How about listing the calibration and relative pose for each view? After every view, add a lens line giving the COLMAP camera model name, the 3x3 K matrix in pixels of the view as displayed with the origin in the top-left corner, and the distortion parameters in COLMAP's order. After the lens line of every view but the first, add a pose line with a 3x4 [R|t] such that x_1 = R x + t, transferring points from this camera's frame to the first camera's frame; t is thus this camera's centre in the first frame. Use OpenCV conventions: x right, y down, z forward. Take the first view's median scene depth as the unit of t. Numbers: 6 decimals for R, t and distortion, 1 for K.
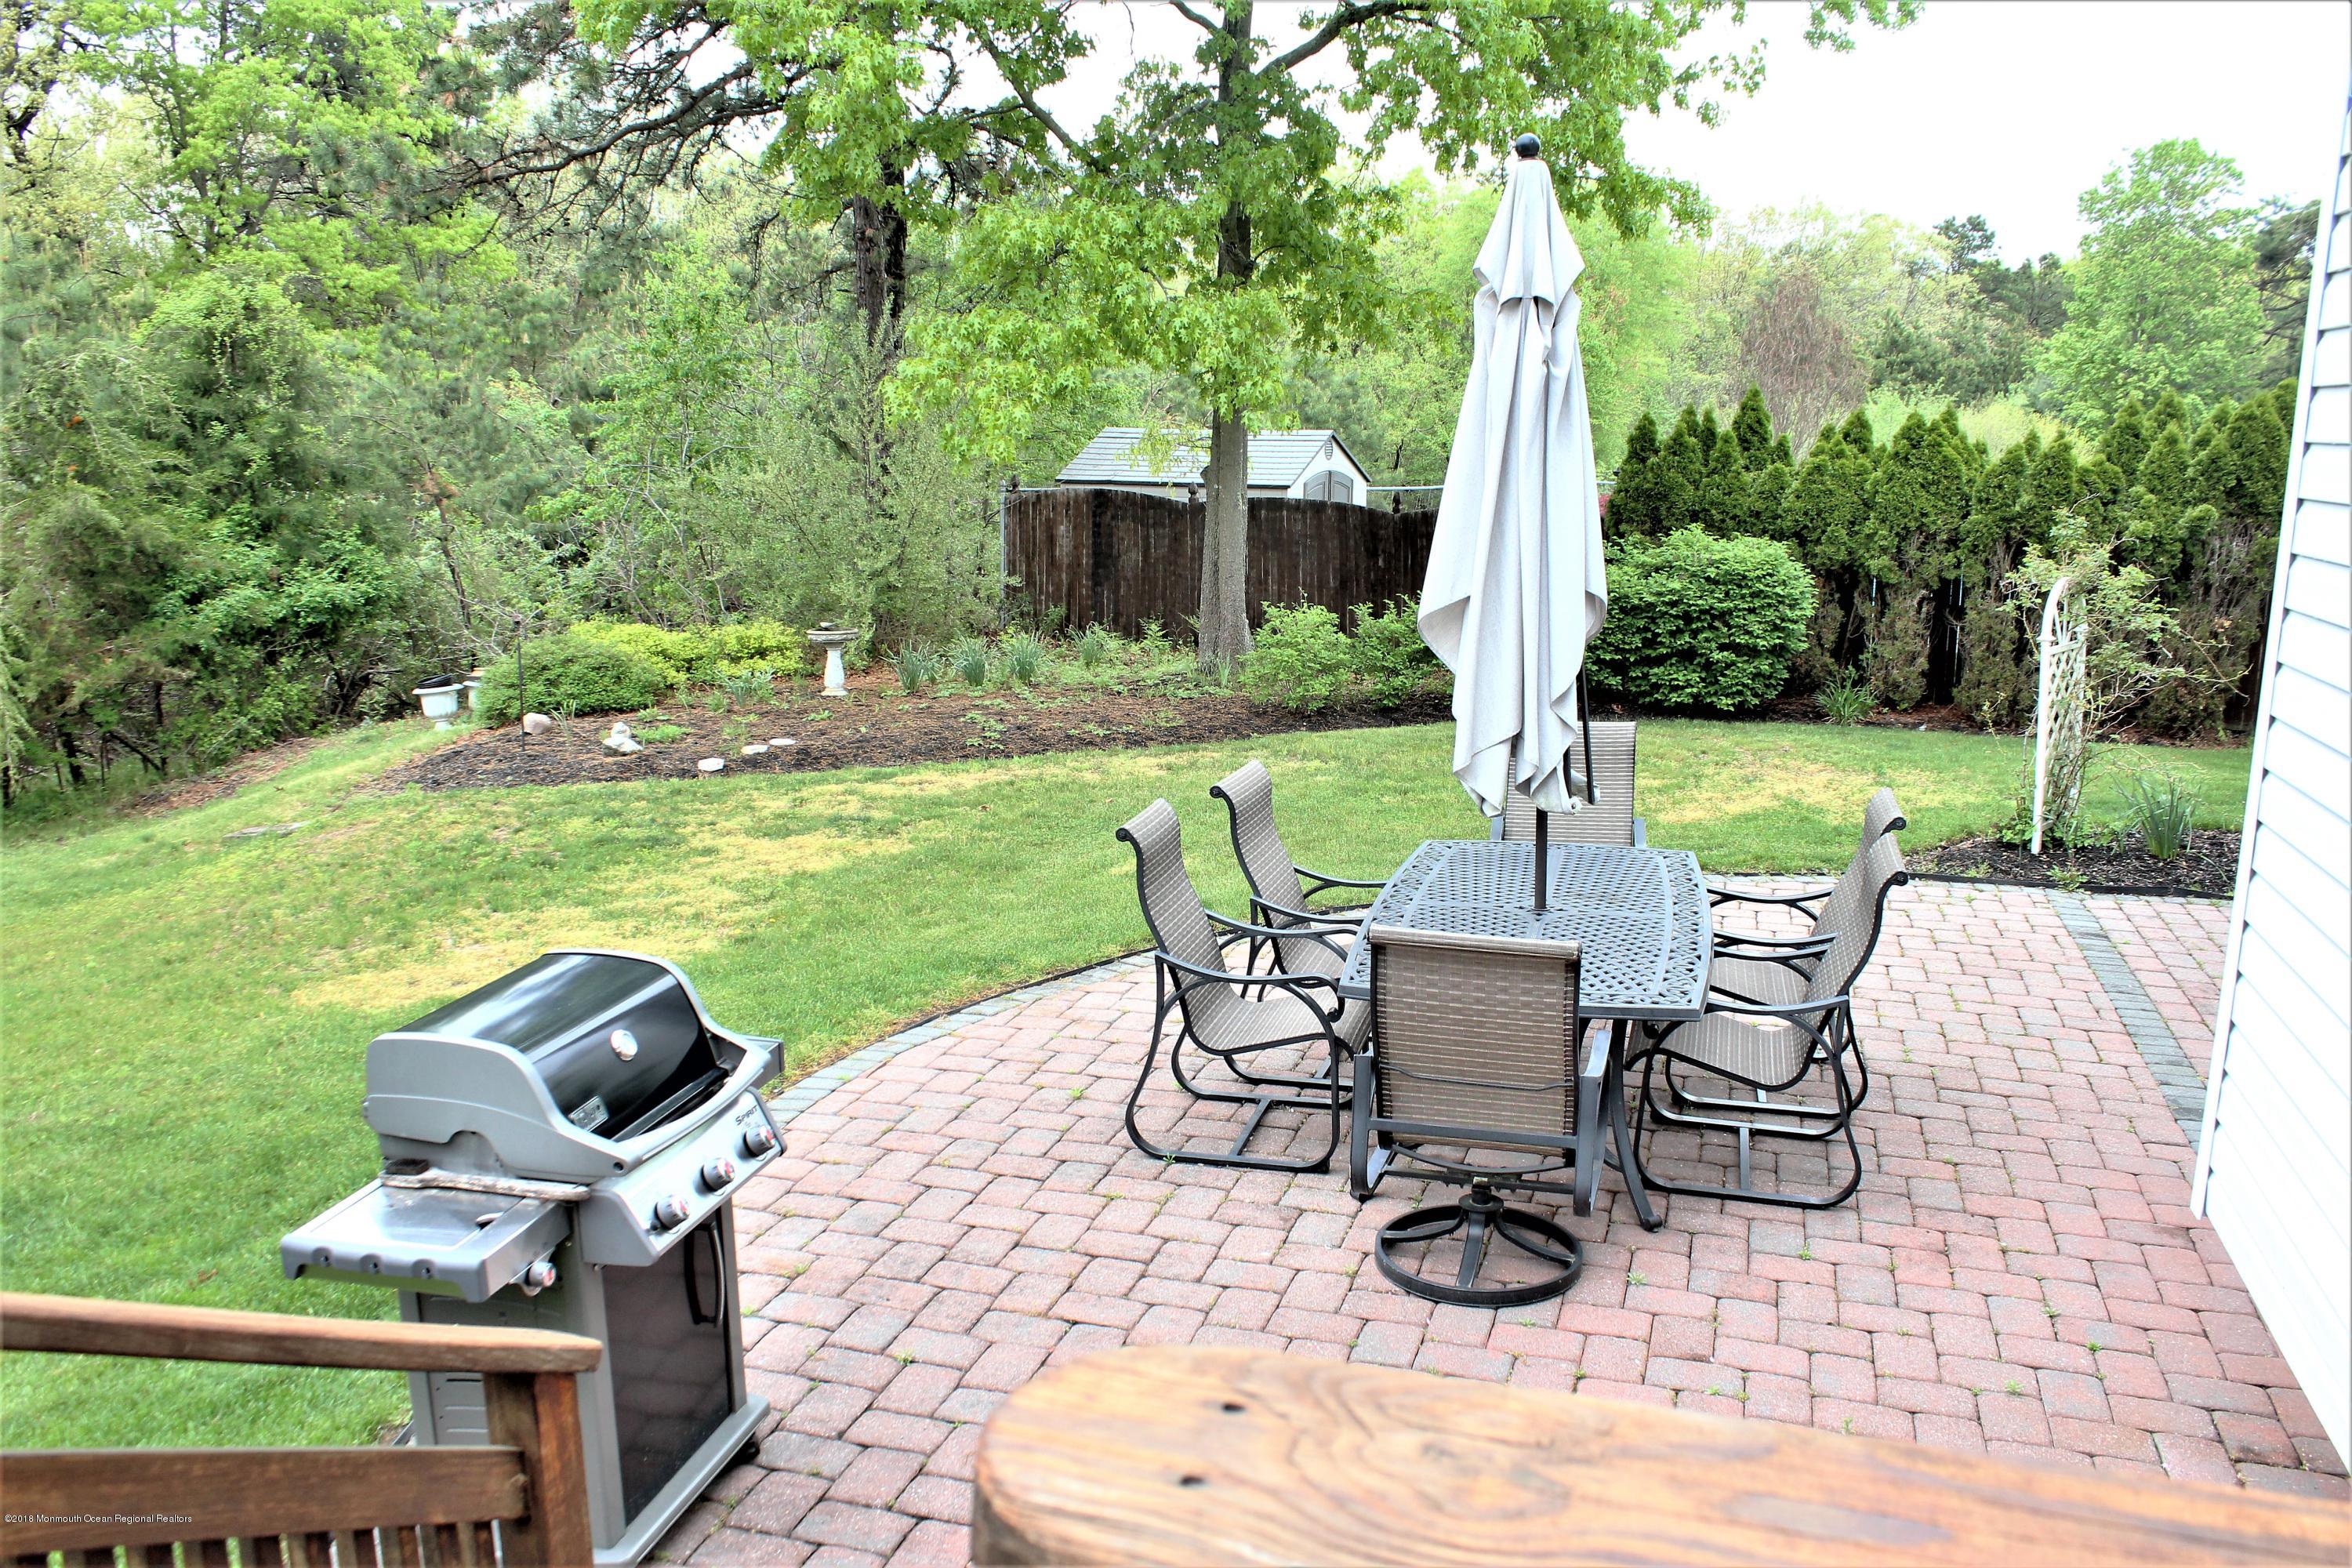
lens RADIAL K [[1975.0, 0, 1182.7], [0, 1975.0, 793.1], [0, 0, 1]] dist [-0.164660, 0.149538]
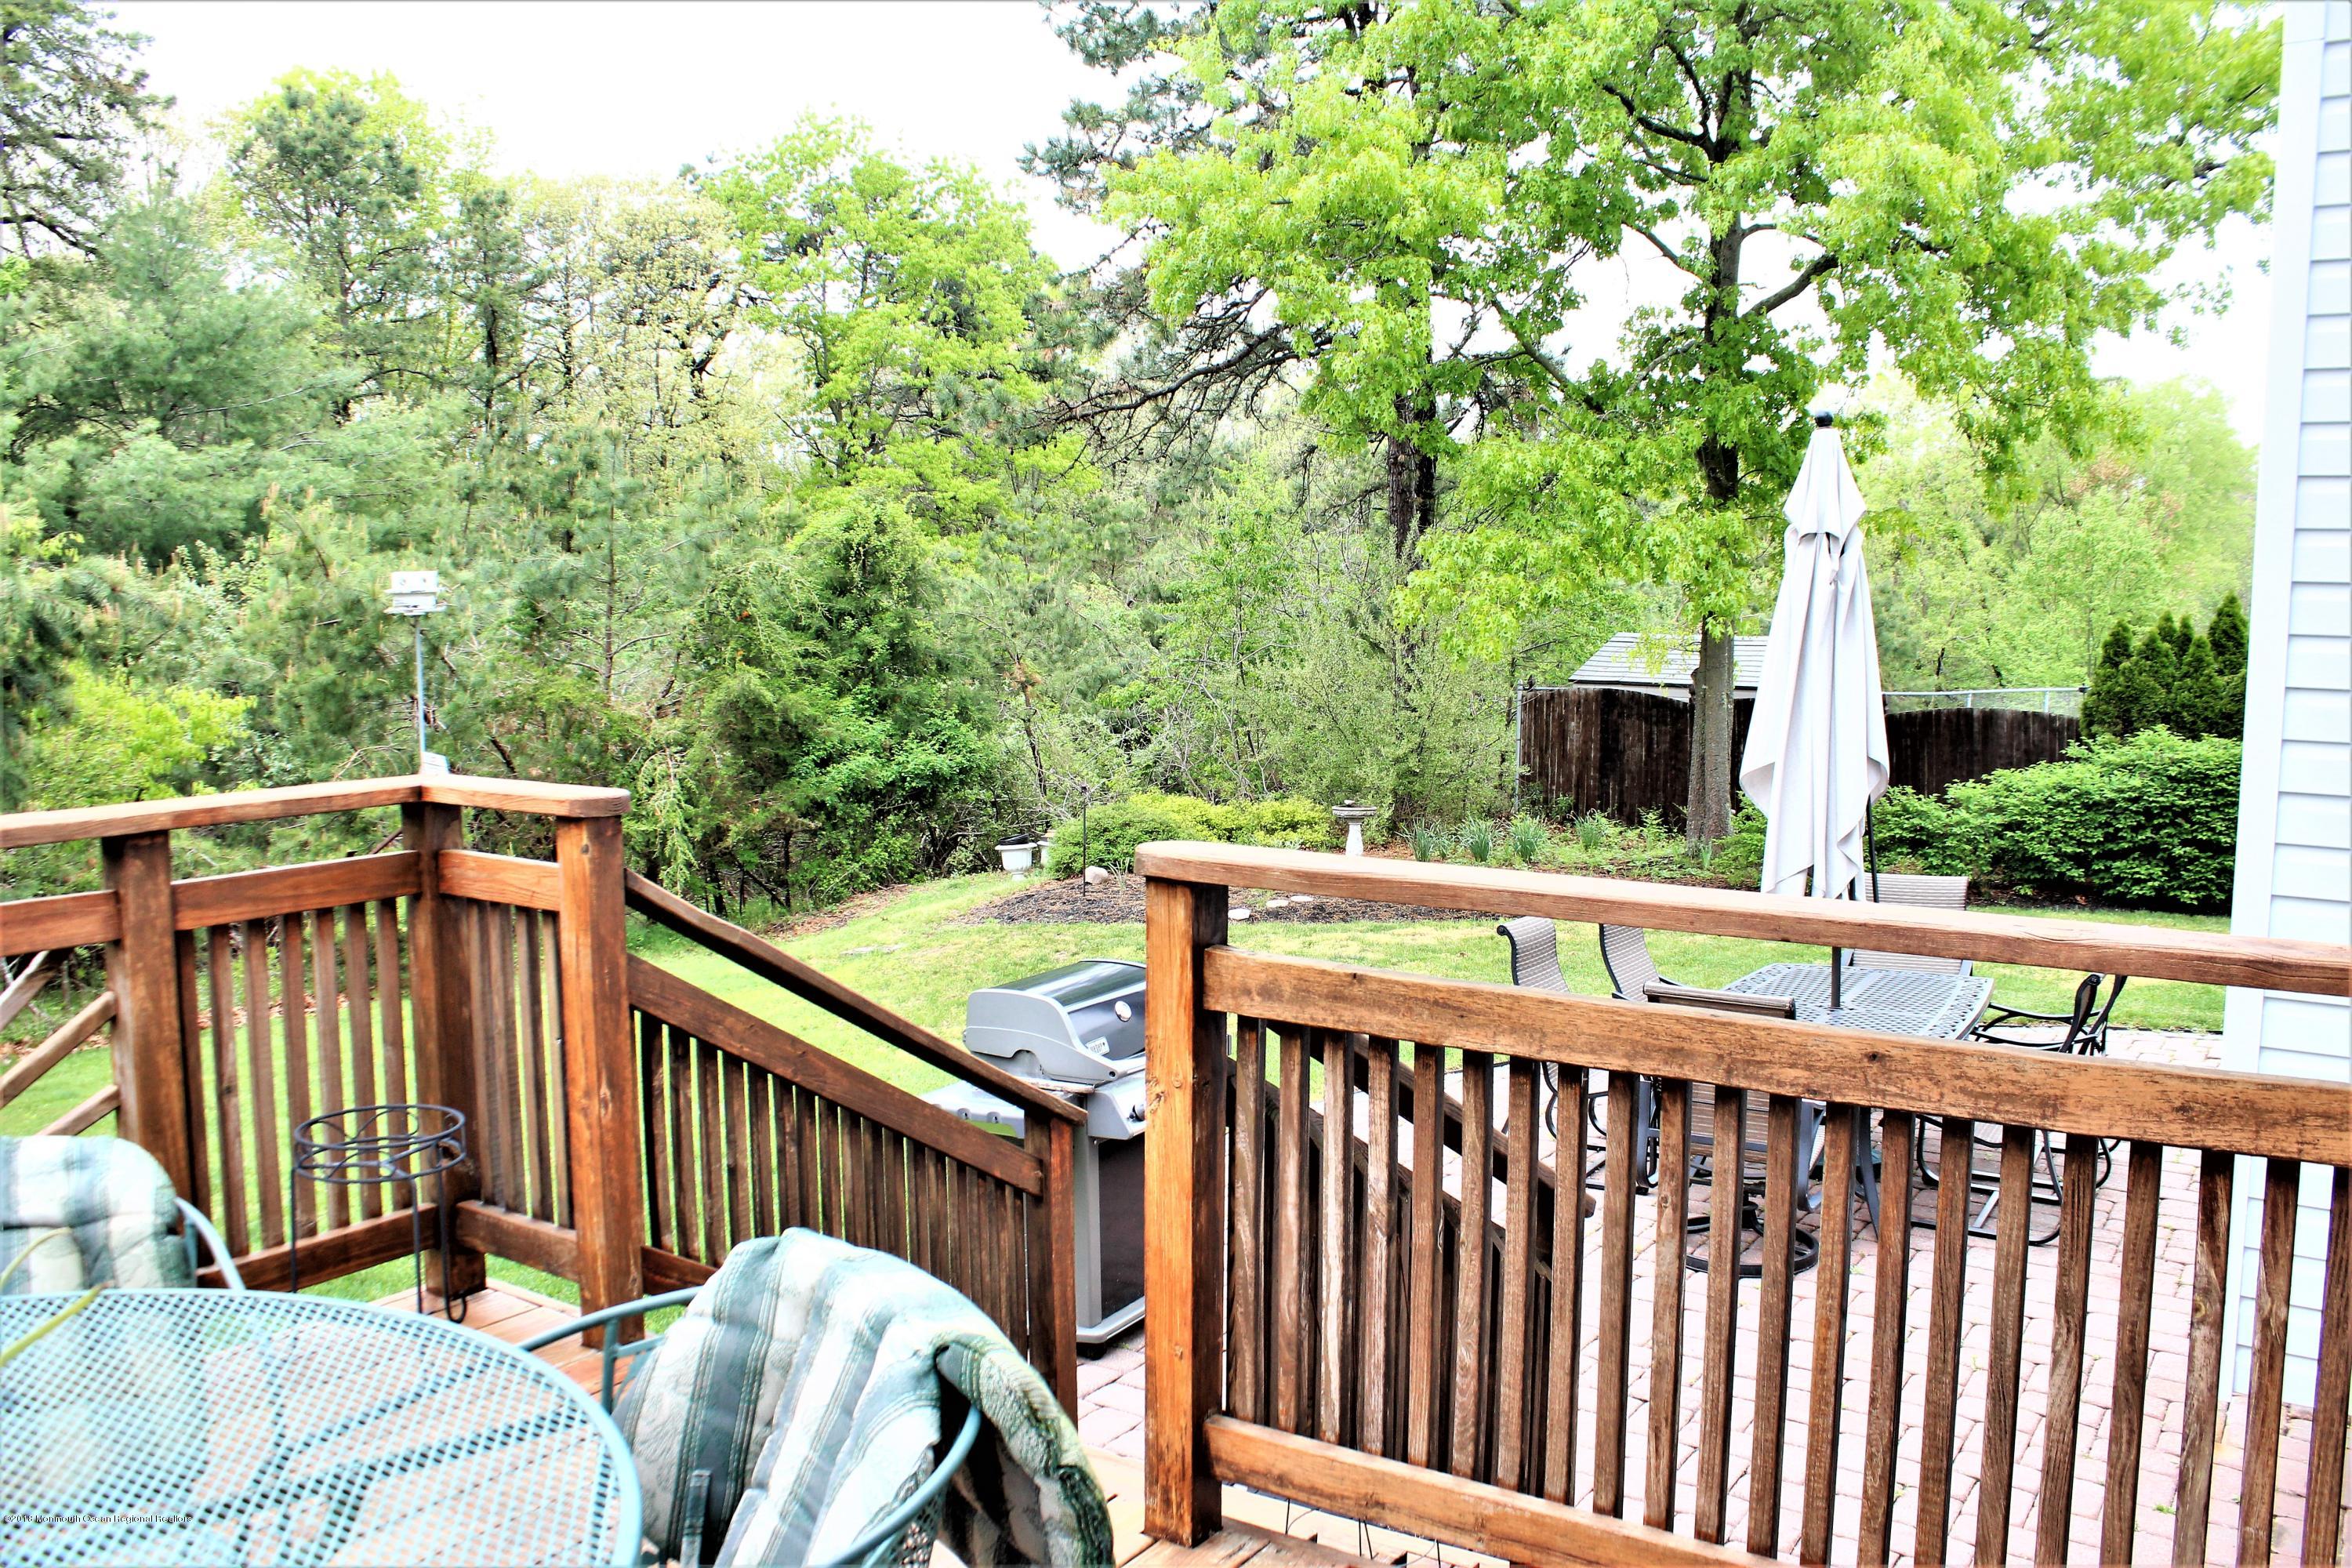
lens RADIAL K [[1975.0, 0, 1137.9], [0, 1975.0, 805.0], [0, 0, 1]] dist [-0.164660, 0.149538]
pose [[0.953371, 0.027307, -0.300563, 0.043641], [-0.056118, 0.994570, -0.087645, 0.022345], [0.296538, 0.100425, 0.949726, -0.116176]]
